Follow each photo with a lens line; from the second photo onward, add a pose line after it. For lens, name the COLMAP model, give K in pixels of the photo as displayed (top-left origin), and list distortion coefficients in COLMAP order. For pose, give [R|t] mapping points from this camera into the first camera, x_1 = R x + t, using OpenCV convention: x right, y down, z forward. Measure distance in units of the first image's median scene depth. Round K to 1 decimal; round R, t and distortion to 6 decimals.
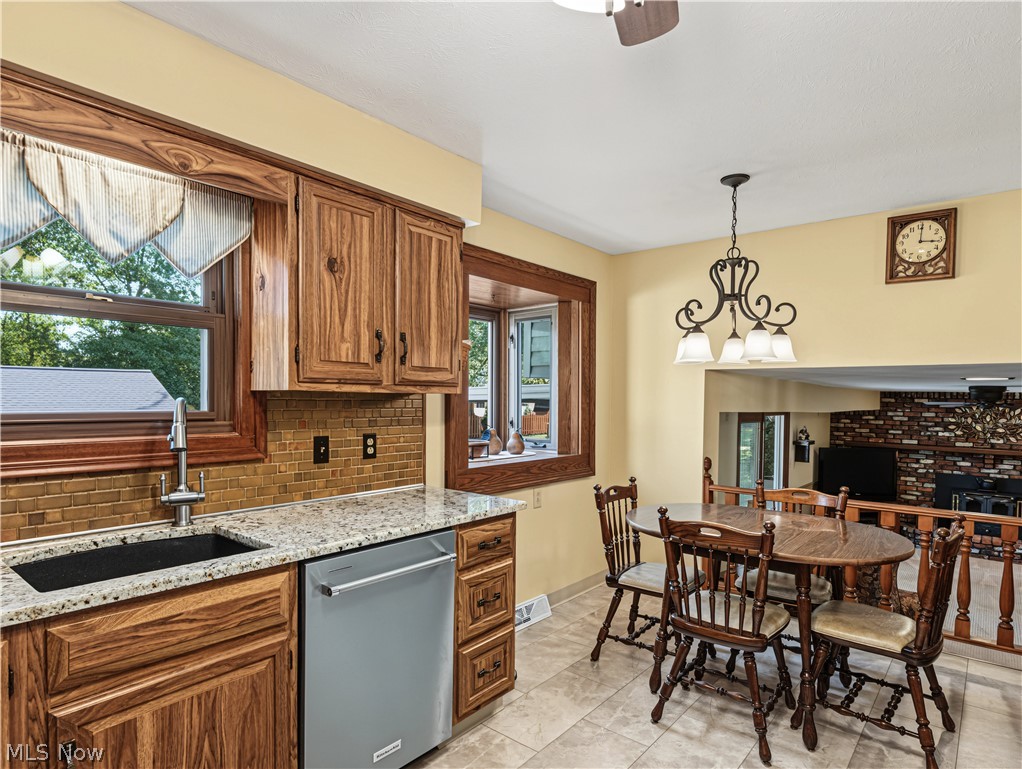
lens RADIAL K [[594.9, 0, 509.2], [0, 594.9, 406.9], [0, 0, 1]] dist [-0.003756, 0.002217]
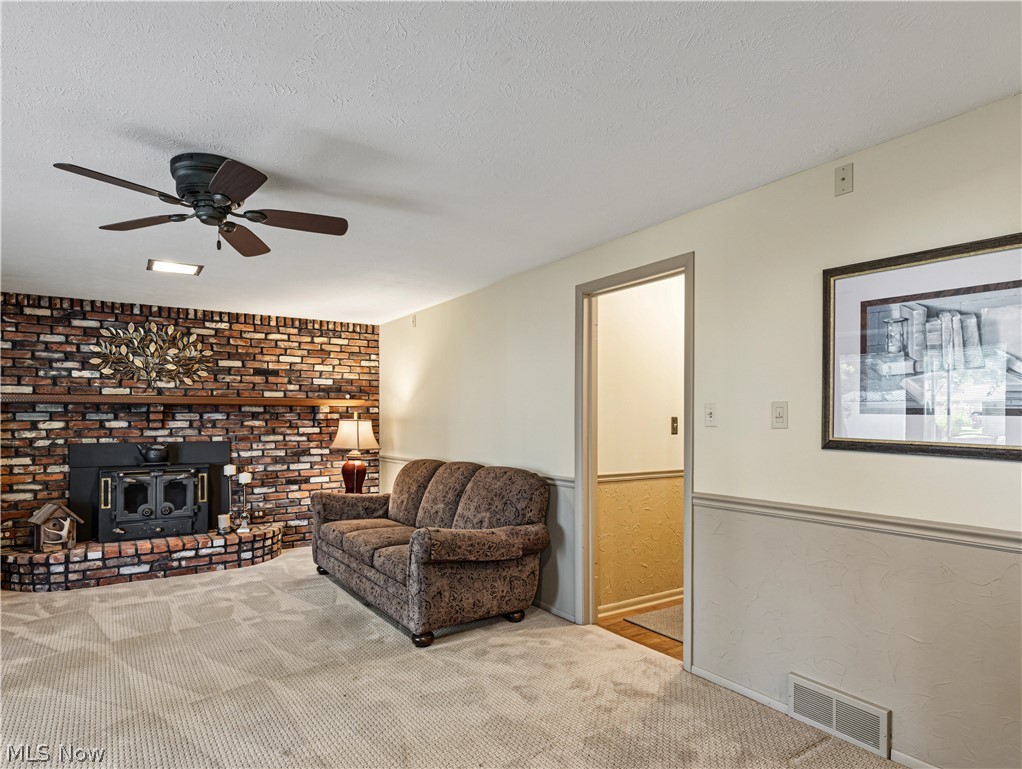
lens RADIAL K [[594.9, 0, 506.4], [0, 594.9, 414.0], [0, 0, 1]] dist [-0.003756, 0.002217]
pose [[0.279916, -0.010227, 0.959970, 0.309288], [0.025085, 0.999680, 0.003336, 0.093052], [-0.959697, 0.023147, 0.280083, 0.464783]]
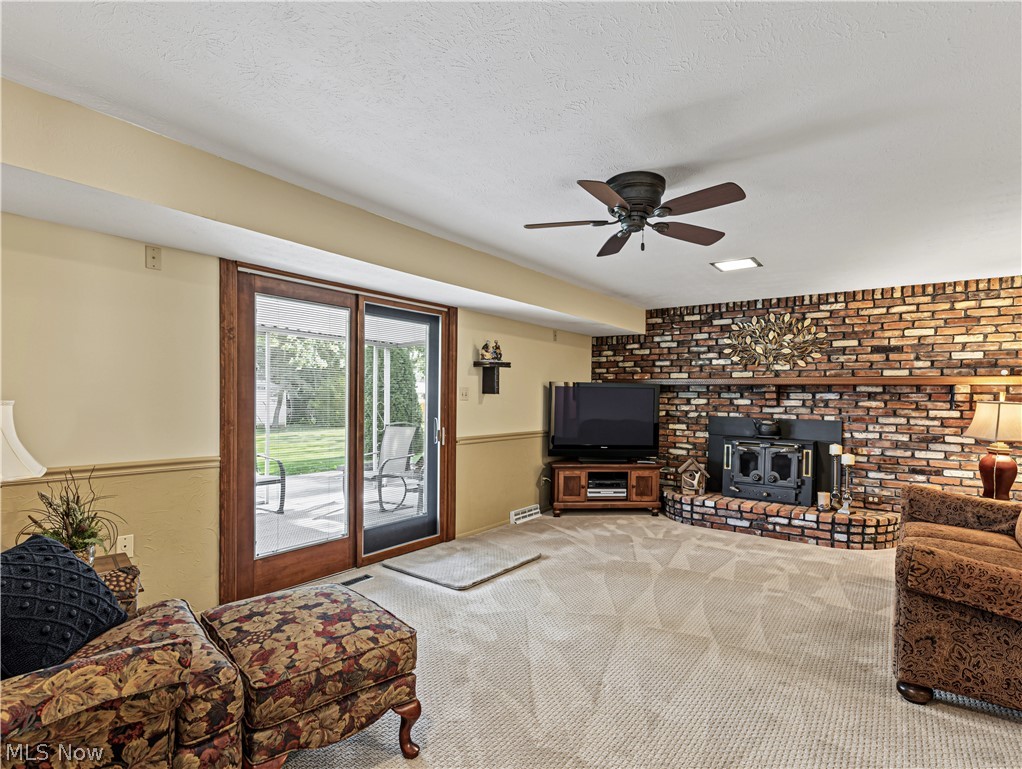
lens RADIAL K [[528.0, 0, 510.8], [0, 528.0, 405.4], [0, 0, 1]] dist [0.003412, -0.002042]
pose [[0.998684, -0.003328, 0.051181, 0.454558], [0.003348, 0.999994, -0.000288, 0.099020], [-0.051179, 0.000459, 0.998689, 0.380587]]
